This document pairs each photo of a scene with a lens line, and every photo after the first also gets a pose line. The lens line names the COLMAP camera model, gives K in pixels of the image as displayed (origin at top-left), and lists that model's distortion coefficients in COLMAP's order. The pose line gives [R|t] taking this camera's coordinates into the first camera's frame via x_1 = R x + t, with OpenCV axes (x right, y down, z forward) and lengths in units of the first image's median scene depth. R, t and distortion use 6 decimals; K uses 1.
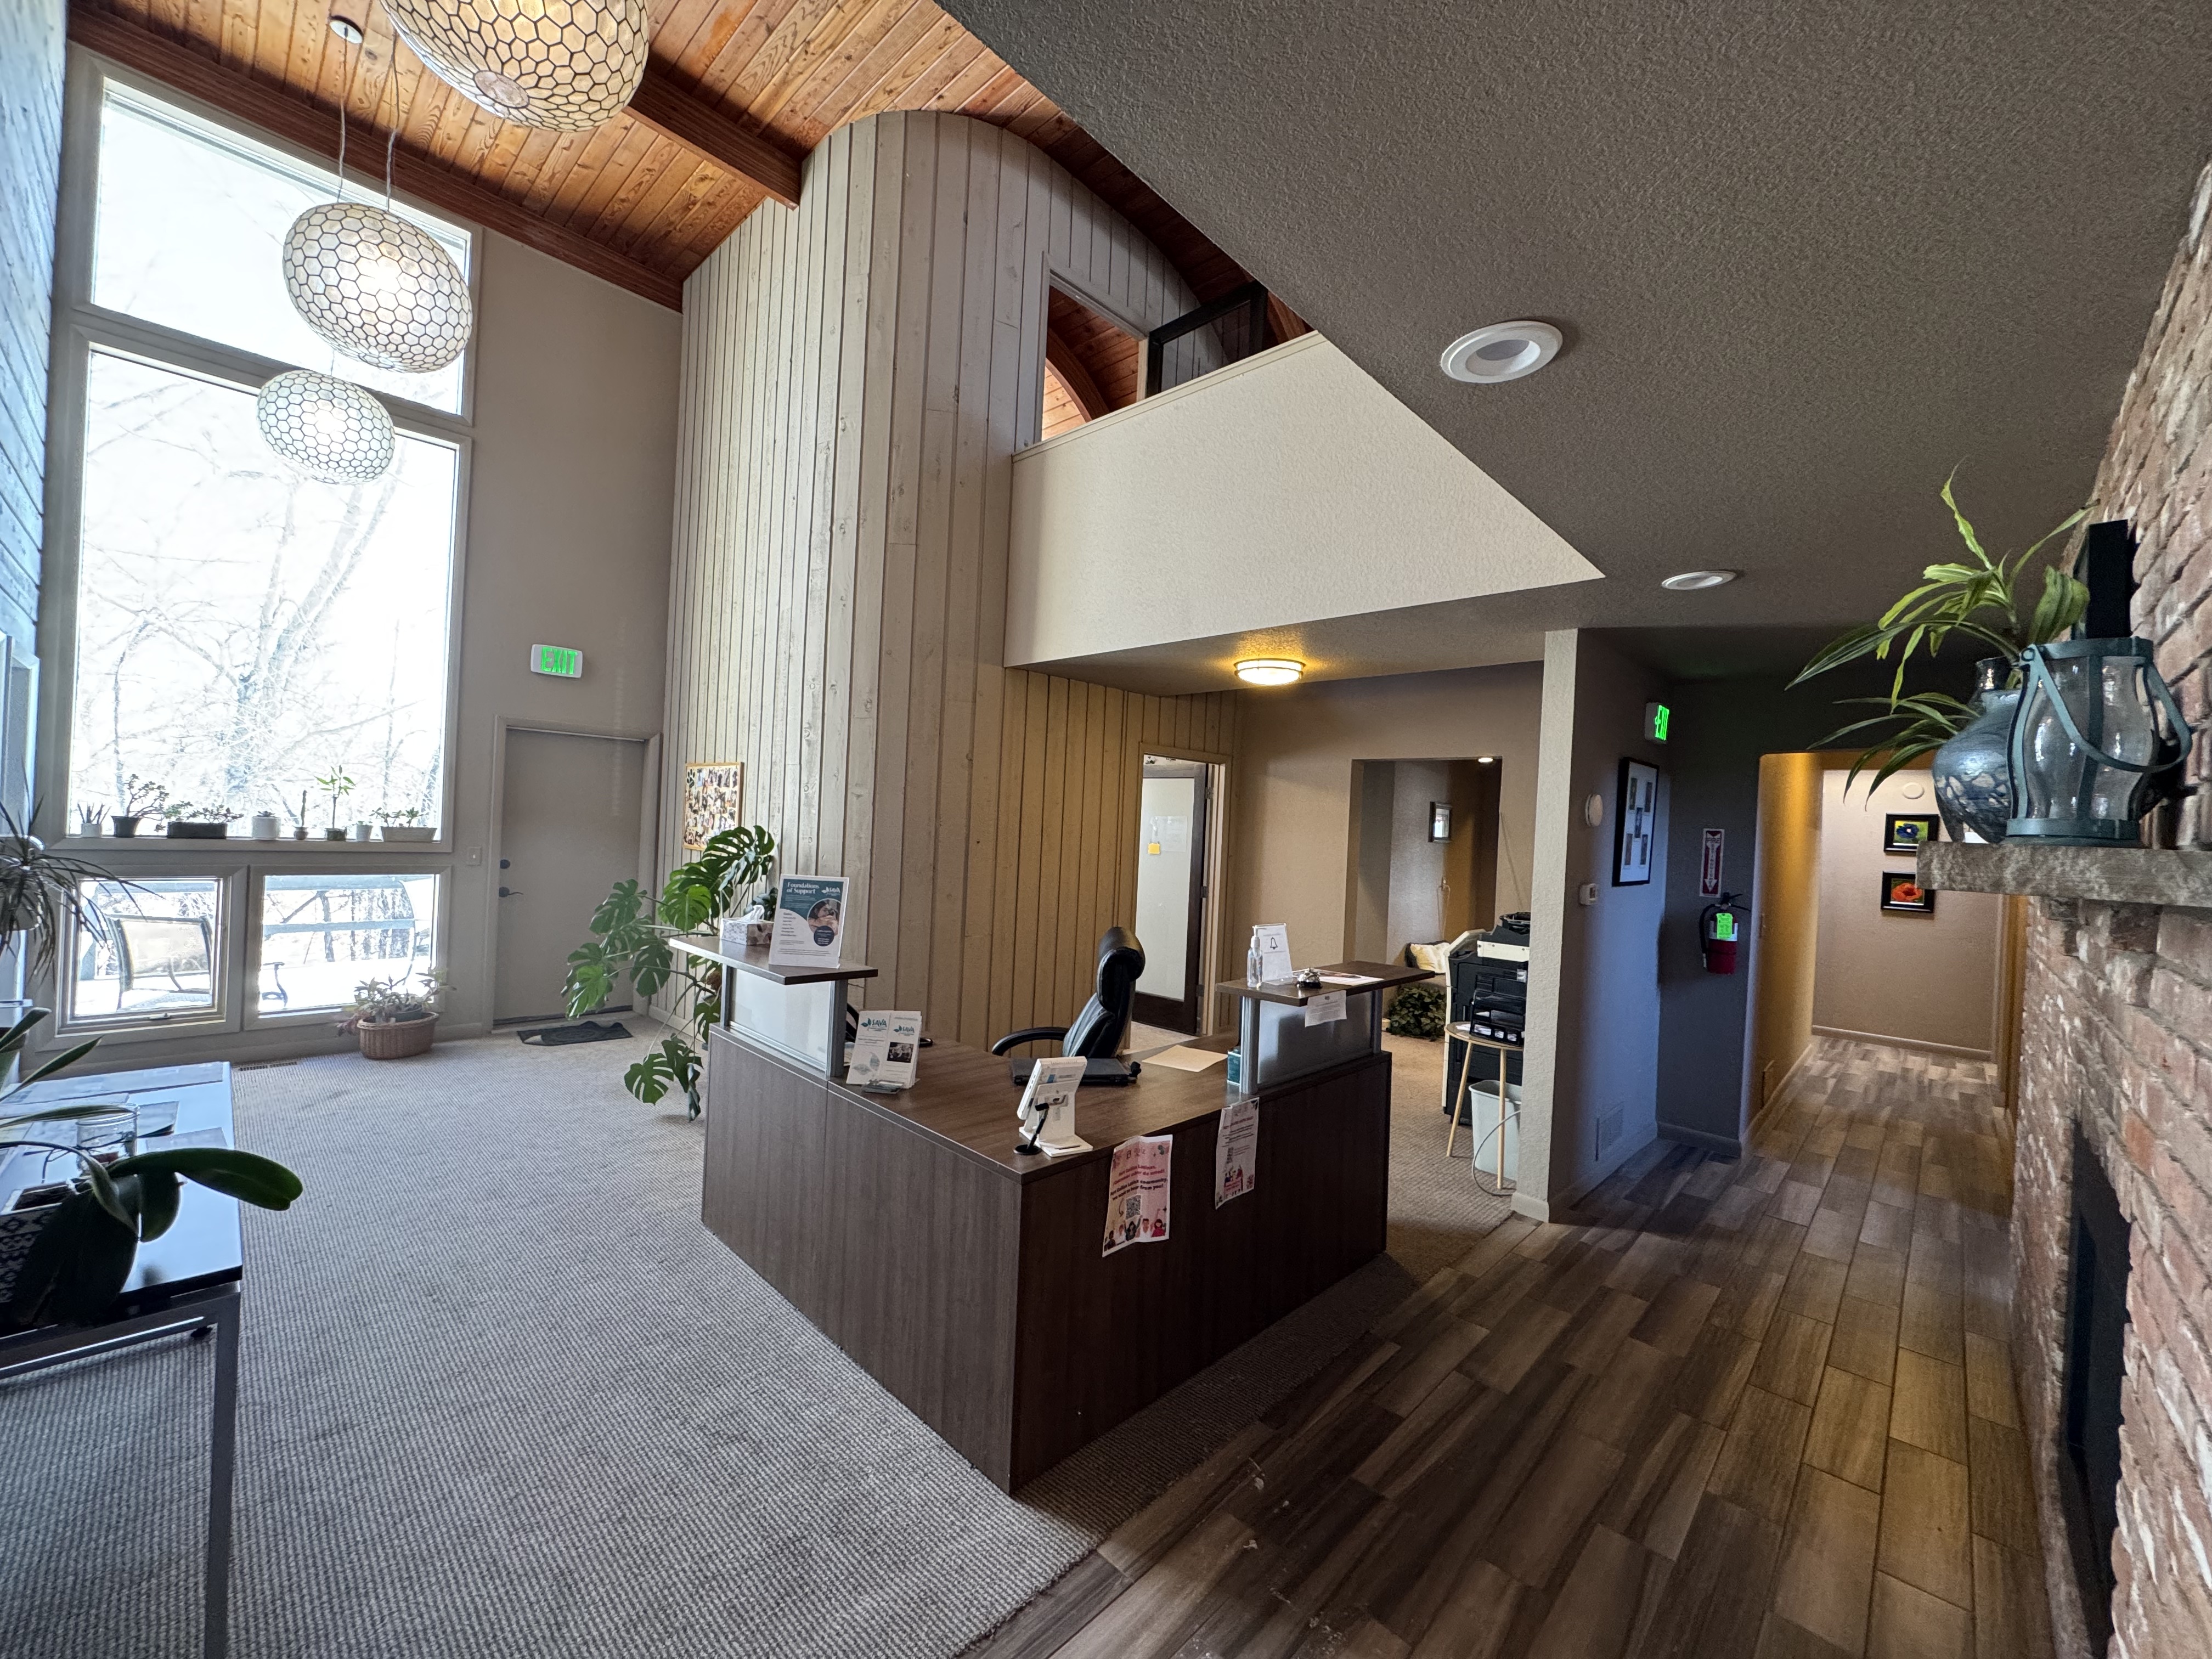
lens RADIAL K [[881.8, 0, 1102.6], [0, 881.8, 822.6], [0, 0, 1]] dist [0.001217, 0.000027]
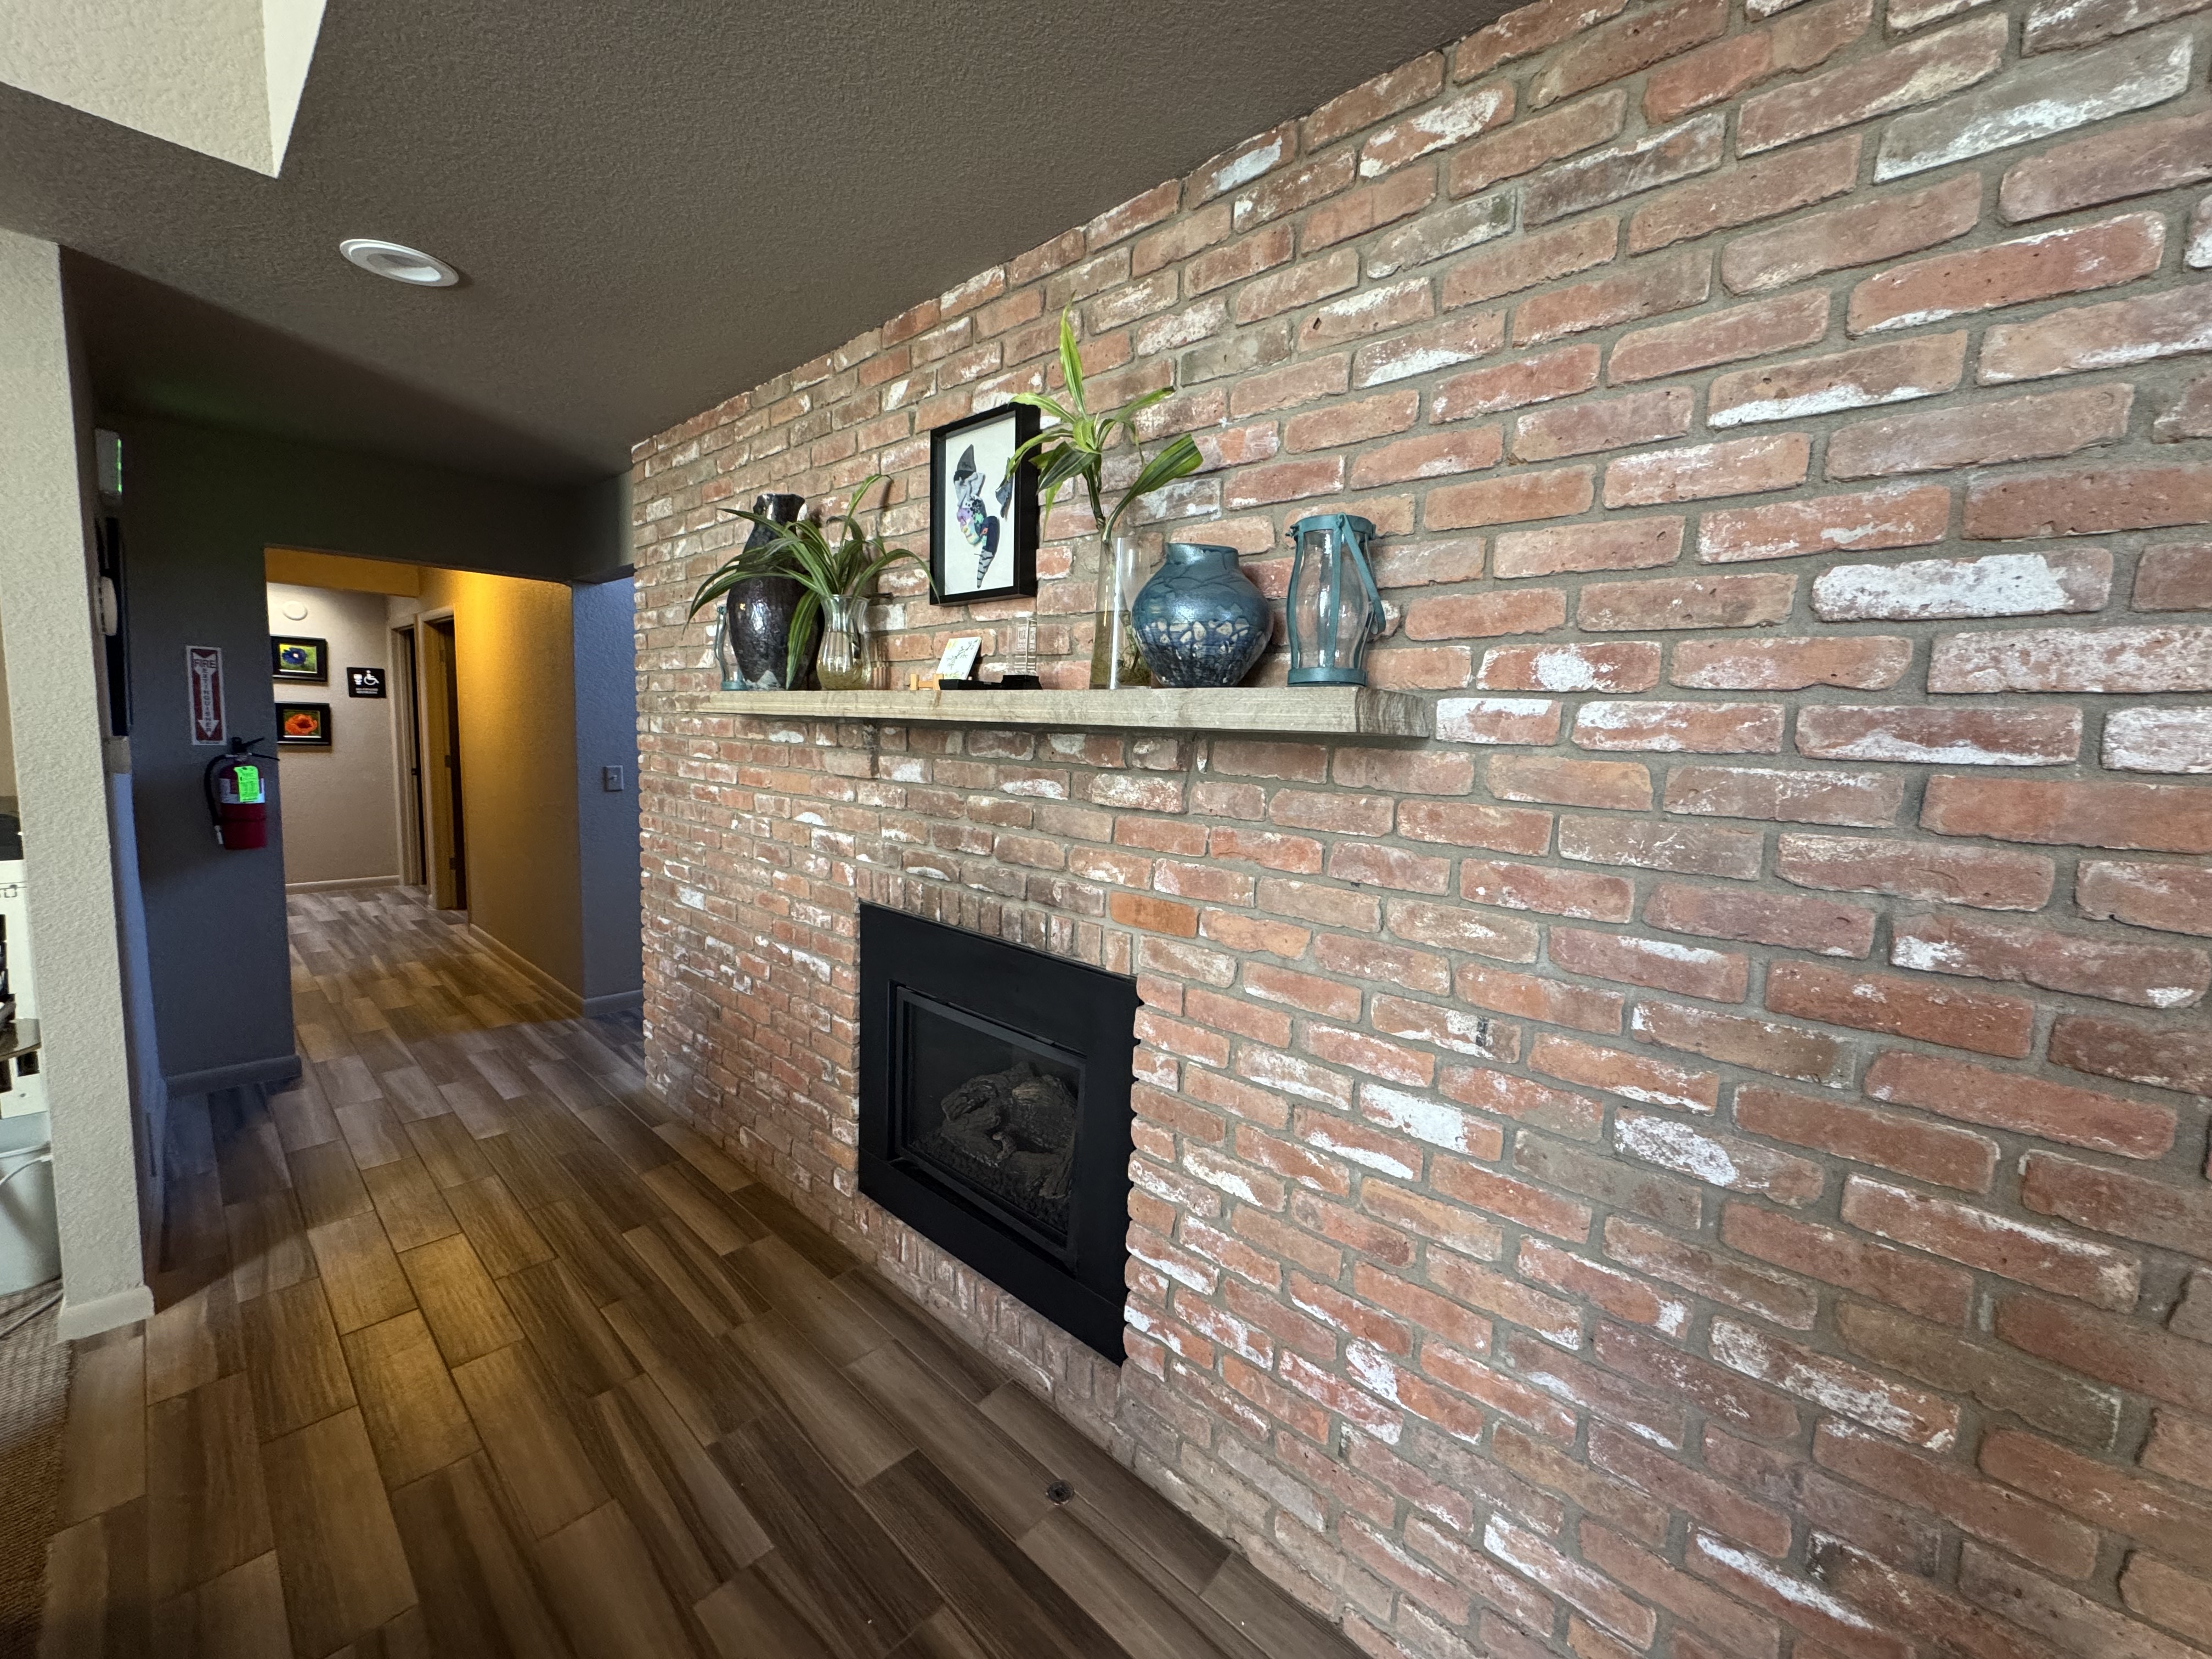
lens RADIAL K [[881.8, 0, 1101.1], [0, 881.8, 829.4], [0, 0, 1]] dist [0.001217, 0.000027]
pose [[-0.013603, -0.161542, 0.986772, -0.036902], [-0.041350, 0.986110, 0.160864, 0.010289], [-0.999052, -0.038614, -0.020094, 0.395715]]
